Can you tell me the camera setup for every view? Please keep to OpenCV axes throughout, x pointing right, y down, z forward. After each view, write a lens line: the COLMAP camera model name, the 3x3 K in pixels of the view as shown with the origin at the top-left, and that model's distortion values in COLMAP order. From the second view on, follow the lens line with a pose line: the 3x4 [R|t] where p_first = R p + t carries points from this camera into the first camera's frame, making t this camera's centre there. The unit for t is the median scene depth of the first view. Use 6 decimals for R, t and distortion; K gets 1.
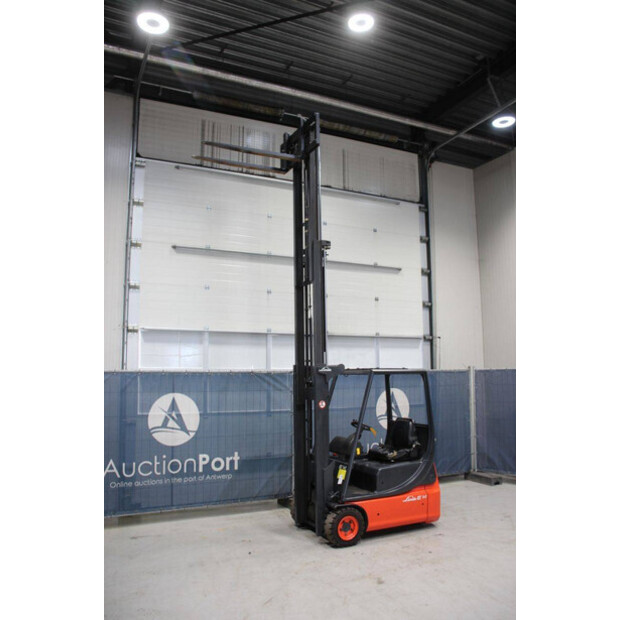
lens RADIAL K [[525.4, 0, 310.0], [0, 525.4, 310.0], [0, 0, 1]] dist [-0.167262, 0.163129]
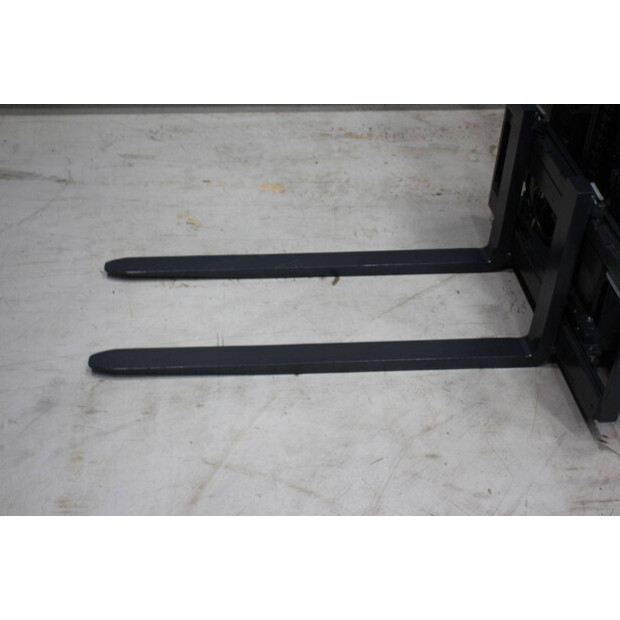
lens RADIAL K [[851.1, 0, 310.0], [0, 851.1, 310.0], [0, 0, 1]] dist [0.041468, 0.074819]
pose [[0.929738, 0.254205, -0.266396, -0.004555], [0.011380, 0.703285, 0.710817, 0.125698], [0.368046, -0.663905, 0.650978, 0.614966]]
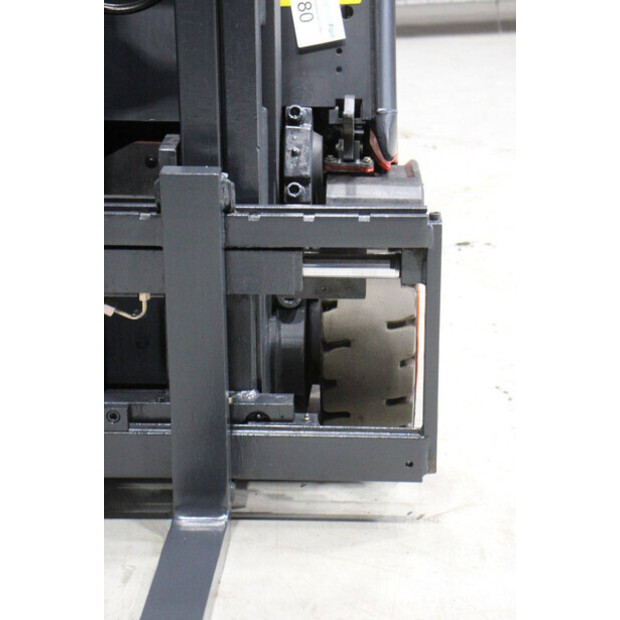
lens RADIAL K [[1484.0, 0, 309.7], [0, 1484.0, 303.0], [0, 0, 1]] dist [0.387952, 0.294860]
pose [[0.488453, -0.276461, 0.827637, -0.261037], [-0.109581, 0.921540, 0.372500, 0.224598], [-0.865682, -0.272642, 0.419834, 0.727397]]
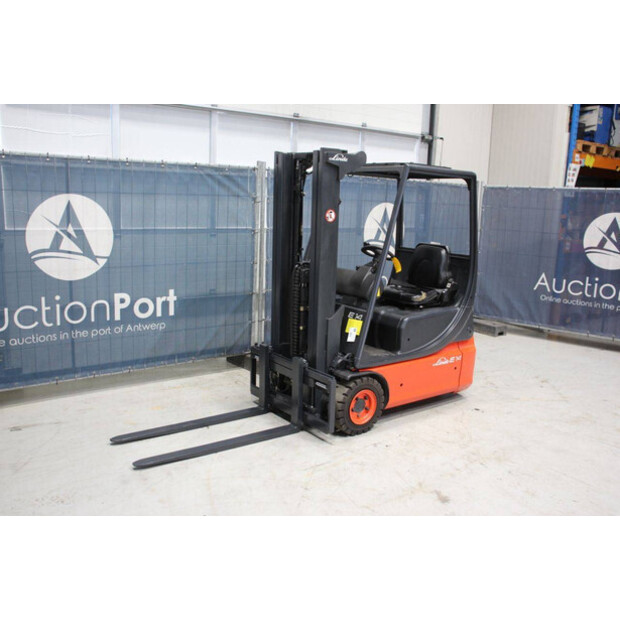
lens RADIAL K [[577.2, 0, 310.0], [0, 577.2, 310.0], [0, 0, 1]] dist [-0.134121, 0.172221]
pose [[0.982959, 0.006302, 0.183715, -0.111348], [-0.062635, 0.951088, 0.302504, 0.075586], [-0.172822, -0.308856, 0.935275, 0.309921]]
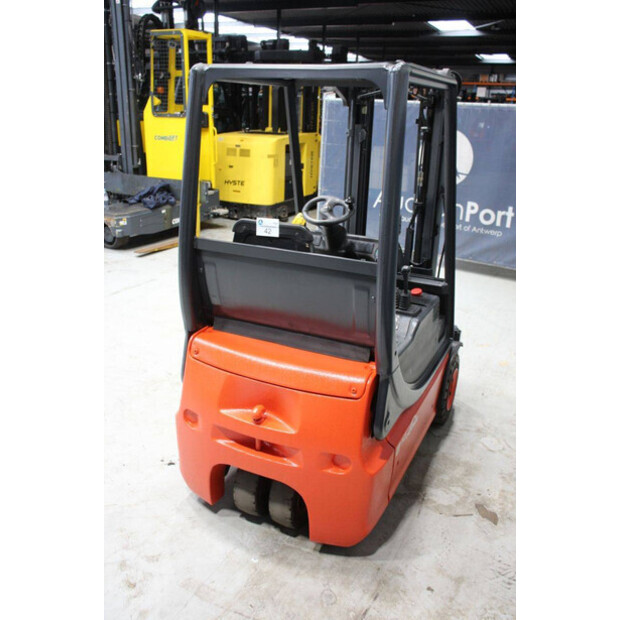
lens RADIAL K [[559.7, 0, 310.0], [0, 559.7, 310.0], [0, 0, 1]] dist [-0.143891, 0.160563]
pose [[-0.791080, 0.190238, -0.581380, 0.381868], [0.051570, 0.967770, 0.246501, 0.179517], [0.609536, 0.165020, -0.775393, 1.313840]]
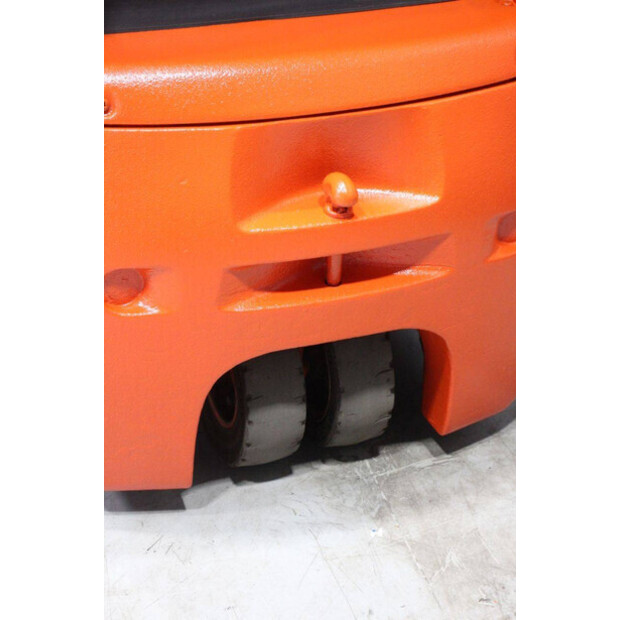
lens RADIAL K [[1484.0, 0, 309.7], [0, 1484.0, 303.0], [0, 0, 1]] dist [0.387952, 0.294860]
pose [[-0.106814, 0.533292, -0.839161, 0.550700], [0.081265, 0.845848, 0.527198, 0.148461], [0.990952, -0.011882, -0.133686, 1.082510]]
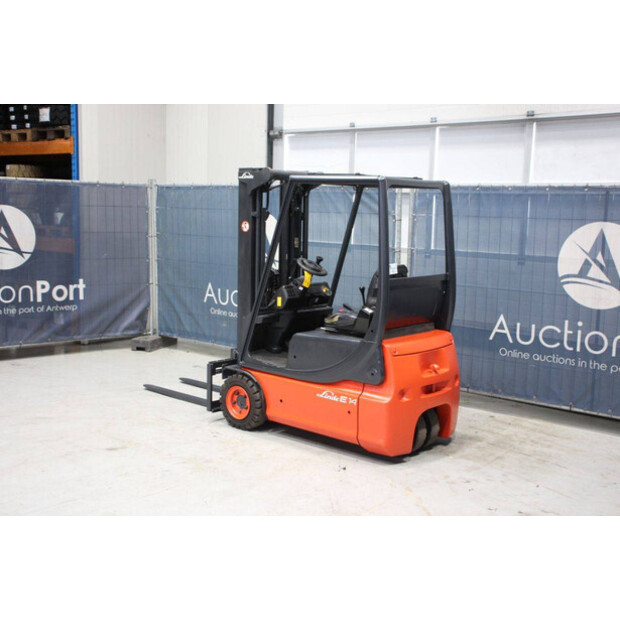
lens RADIAL K [[795.1, 0, 310.0], [0, 795.1, 310.0], [0, 0, 1]] dist [0.018099, 0.126093]
pose [[0.385328, 0.135061, -0.912842, 0.945862], [0.084591, 0.979896, 0.180690, 0.094982], [0.918894, -0.146843, 0.366157, 0.610292]]
